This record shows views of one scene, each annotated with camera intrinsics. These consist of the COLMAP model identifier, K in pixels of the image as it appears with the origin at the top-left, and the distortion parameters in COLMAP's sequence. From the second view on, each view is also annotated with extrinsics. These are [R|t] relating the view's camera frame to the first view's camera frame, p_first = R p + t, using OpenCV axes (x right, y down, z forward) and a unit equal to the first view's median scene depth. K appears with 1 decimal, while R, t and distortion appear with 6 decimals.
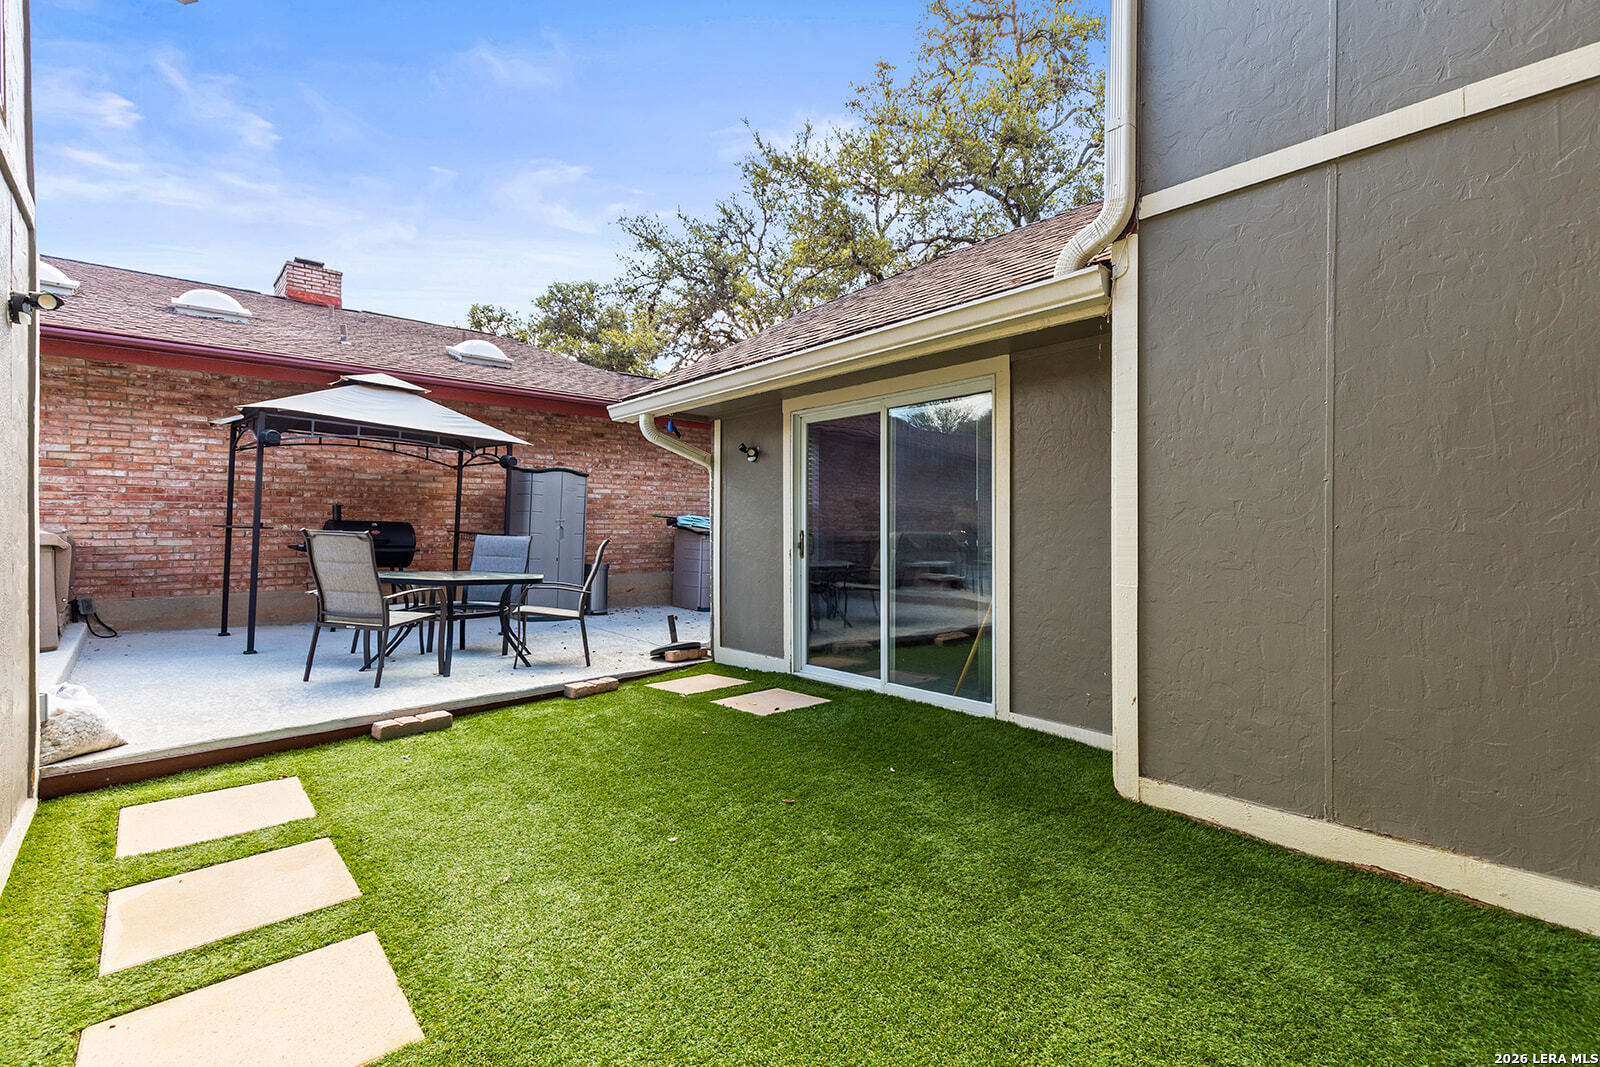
lens RADIAL K [[726.7, 0, 800.0], [0, 726.7, 533.5], [0, 0, 1]] dist [-0.000341, -0.000041]
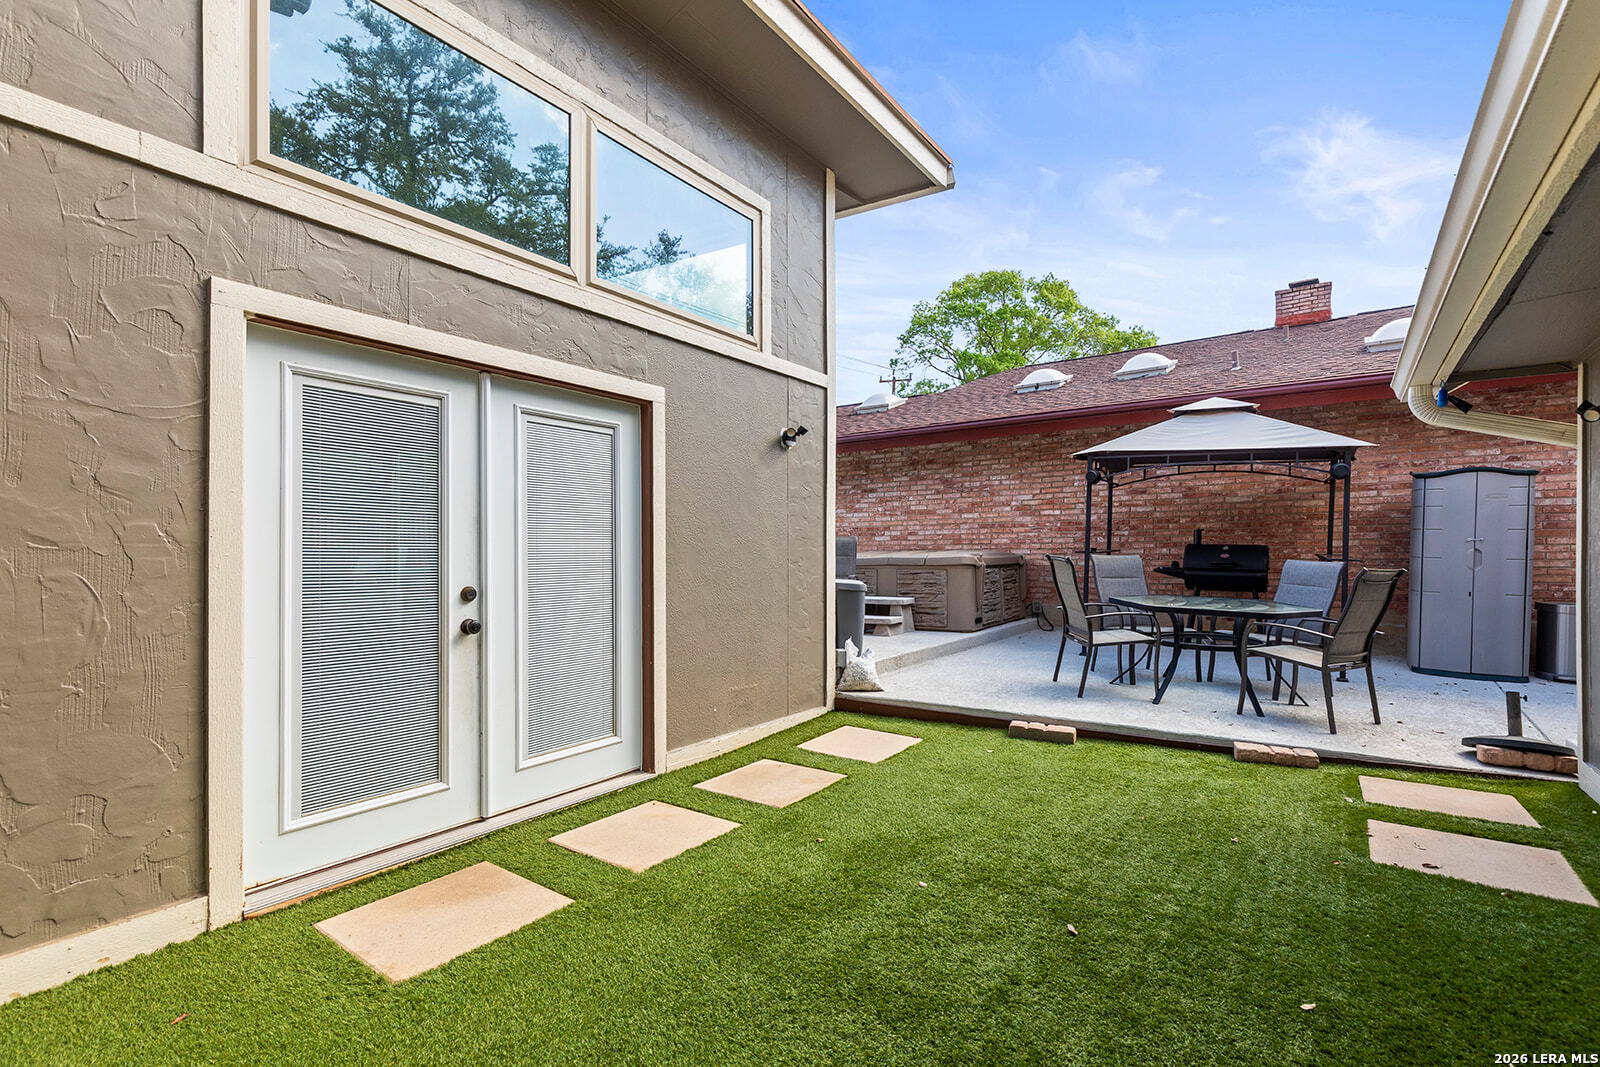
lens RADIAL K [[706.8, 0, 800.6], [0, 706.8, 556.1], [0, 0, 1]] dist [0.000449, -0.000220]
pose [[0.205706, 0.004903, -0.978602, 0.273342], [-0.000862, 0.999988, 0.004829, -0.006024], [0.978613, -0.000150, 0.205708, 0.255323]]
